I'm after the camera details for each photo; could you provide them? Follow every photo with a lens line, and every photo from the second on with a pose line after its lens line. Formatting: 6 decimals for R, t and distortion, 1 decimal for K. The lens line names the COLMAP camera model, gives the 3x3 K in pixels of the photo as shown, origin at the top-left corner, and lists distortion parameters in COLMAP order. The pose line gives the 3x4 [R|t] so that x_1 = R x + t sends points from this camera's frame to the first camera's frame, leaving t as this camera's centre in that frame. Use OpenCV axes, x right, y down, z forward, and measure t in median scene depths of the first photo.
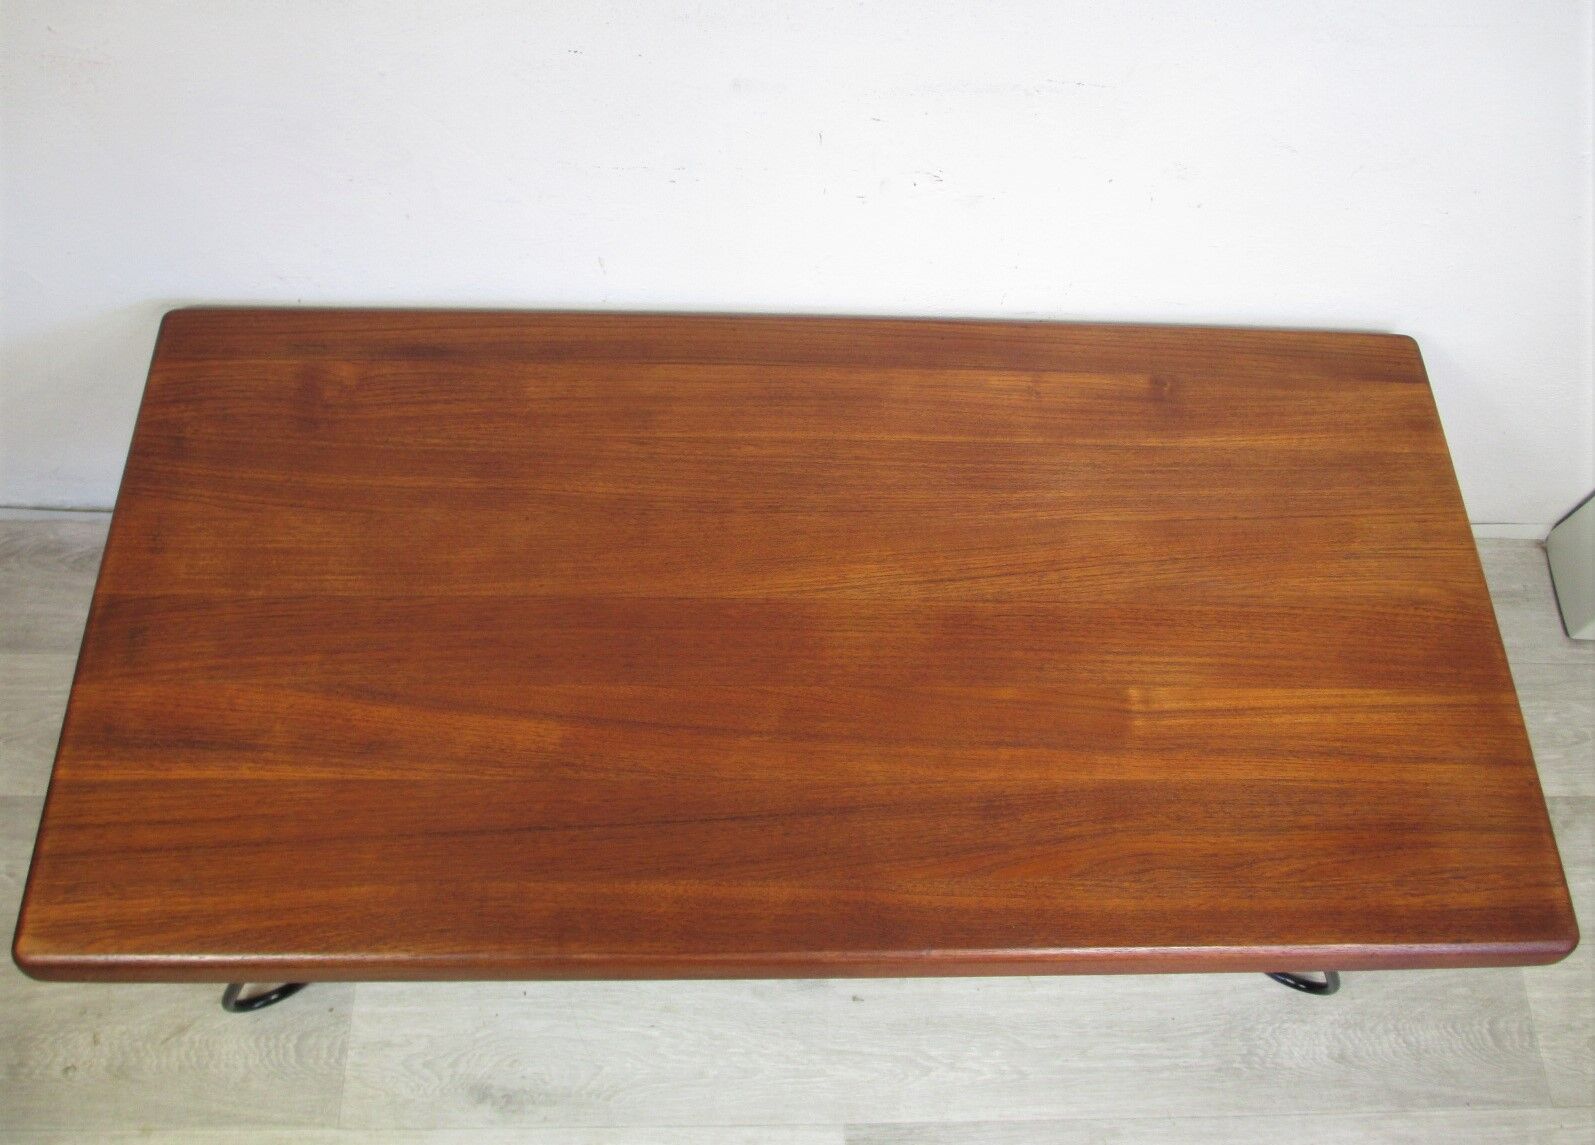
lens RADIAL K [[1161.6, 0, 797.5], [0, 1161.6, 572.5], [0, 0, 1]] dist [-0.030914, -0.000161]
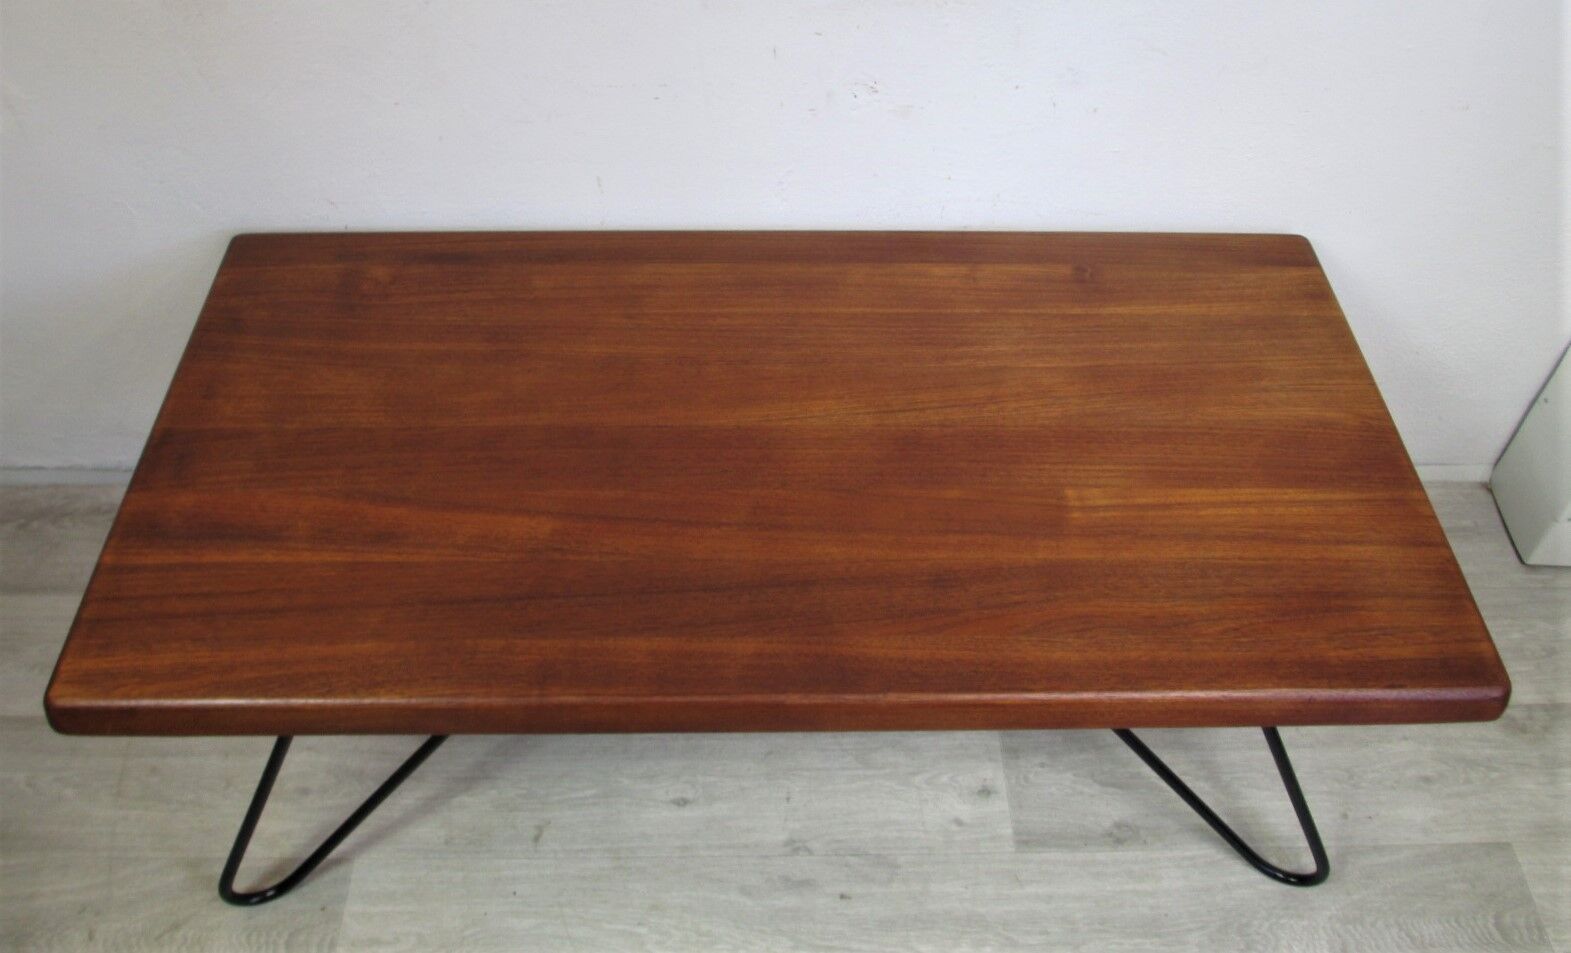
lens RADIAL K [[1163.7, 0, 785.5], [0, 1163.7, 476.5], [0, 0, 1]] dist [-0.034094, 0.003947]
pose [[0.999273, -0.027742, -0.026134, 0.048160], [0.020285, 0.967635, -0.251539, 0.351054], [0.032266, 0.250826, 0.967494, -0.080040]]
